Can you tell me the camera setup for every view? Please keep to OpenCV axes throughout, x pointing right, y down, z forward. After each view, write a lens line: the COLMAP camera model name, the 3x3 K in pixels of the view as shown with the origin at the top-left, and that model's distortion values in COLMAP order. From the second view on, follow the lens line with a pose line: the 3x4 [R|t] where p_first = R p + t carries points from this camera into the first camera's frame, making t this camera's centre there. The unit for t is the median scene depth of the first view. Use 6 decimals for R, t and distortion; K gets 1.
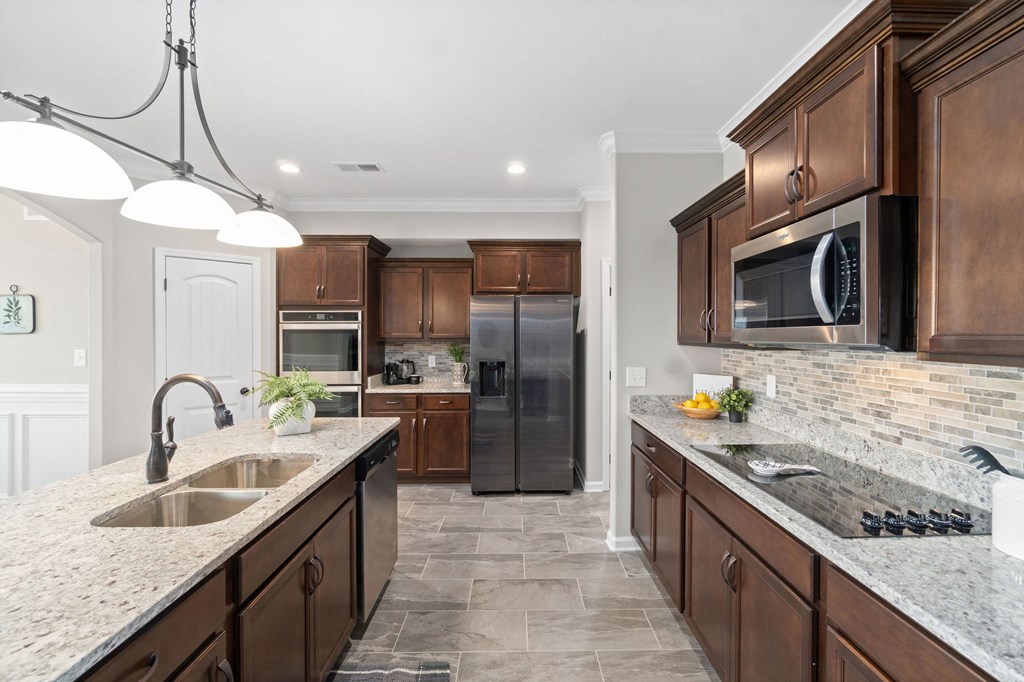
lens RADIAL K [[446.7, 0, 518.6], [0, 446.7, 338.2], [0, 0, 1]] dist [0.000994, 0.000730]
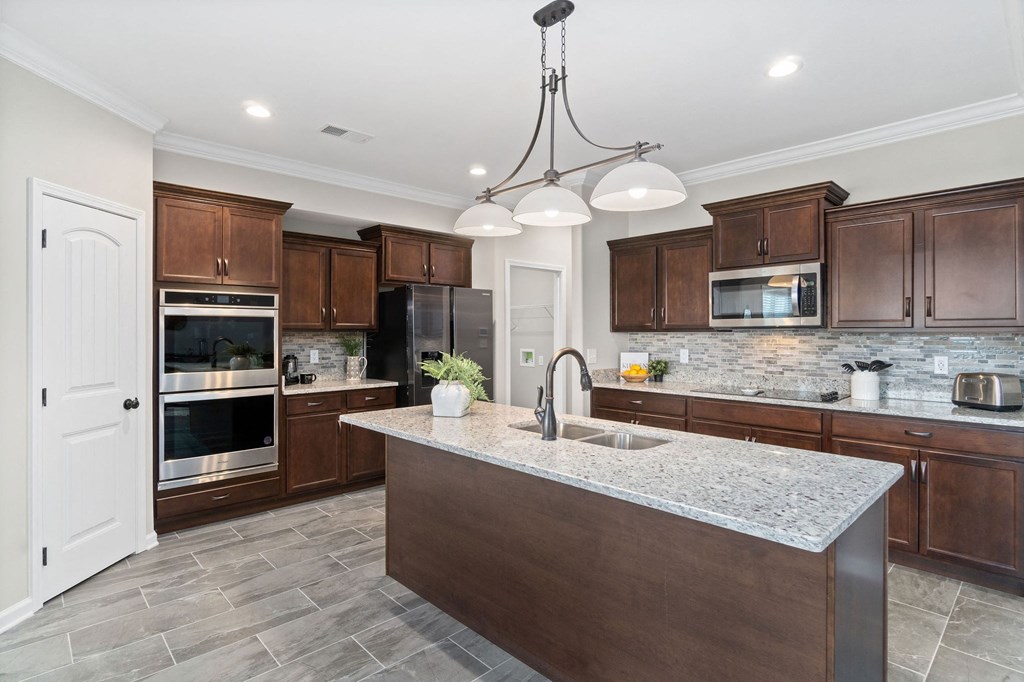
lens RADIAL K [[523.1, 0, 506.4], [0, 523.1, 334.8], [0, 0, 1]] dist [0.007517, 0.000711]
pose [[0.740155, -0.003504, 0.672427, -0.809214], [0.007191, 0.999970, -0.002705, 0.020983], [-0.672397, 0.006837, 0.740159, 0.018670]]
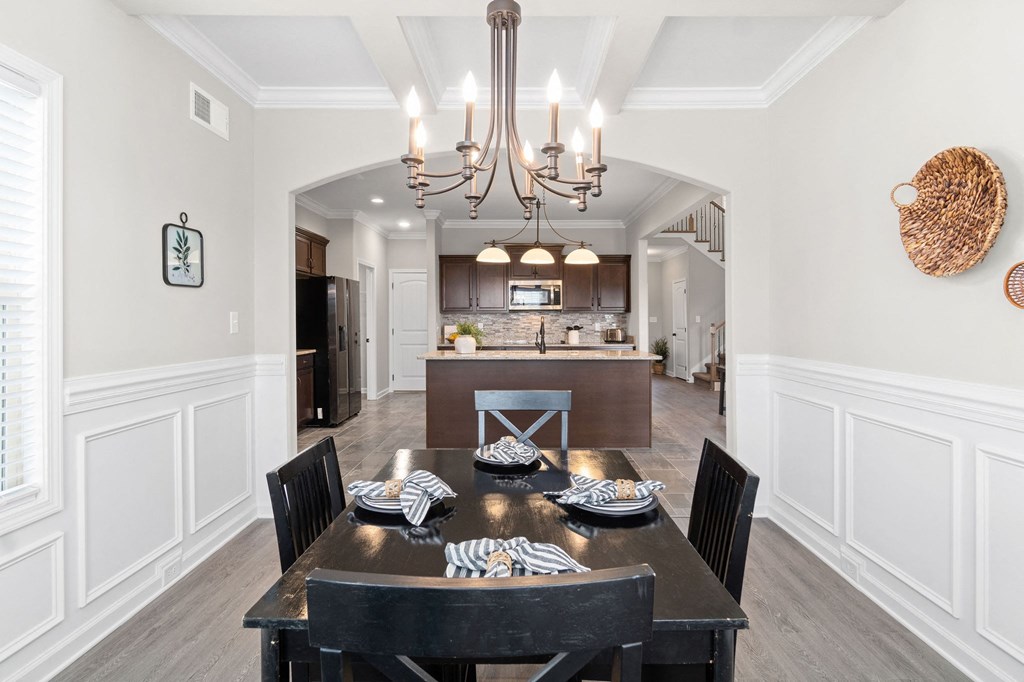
lens RADIAL K [[574.9, 0, 511.8], [0, 574.9, 332.3], [0, 0, 1]] dist [-0.015047, 0.000104]
pose [[0.006359, -0.020357, 0.999773, -1.974589], [0.011302, 0.999730, 0.020284, 0.046680], [-0.999916, 0.011171, 0.006587, 0.509747]]
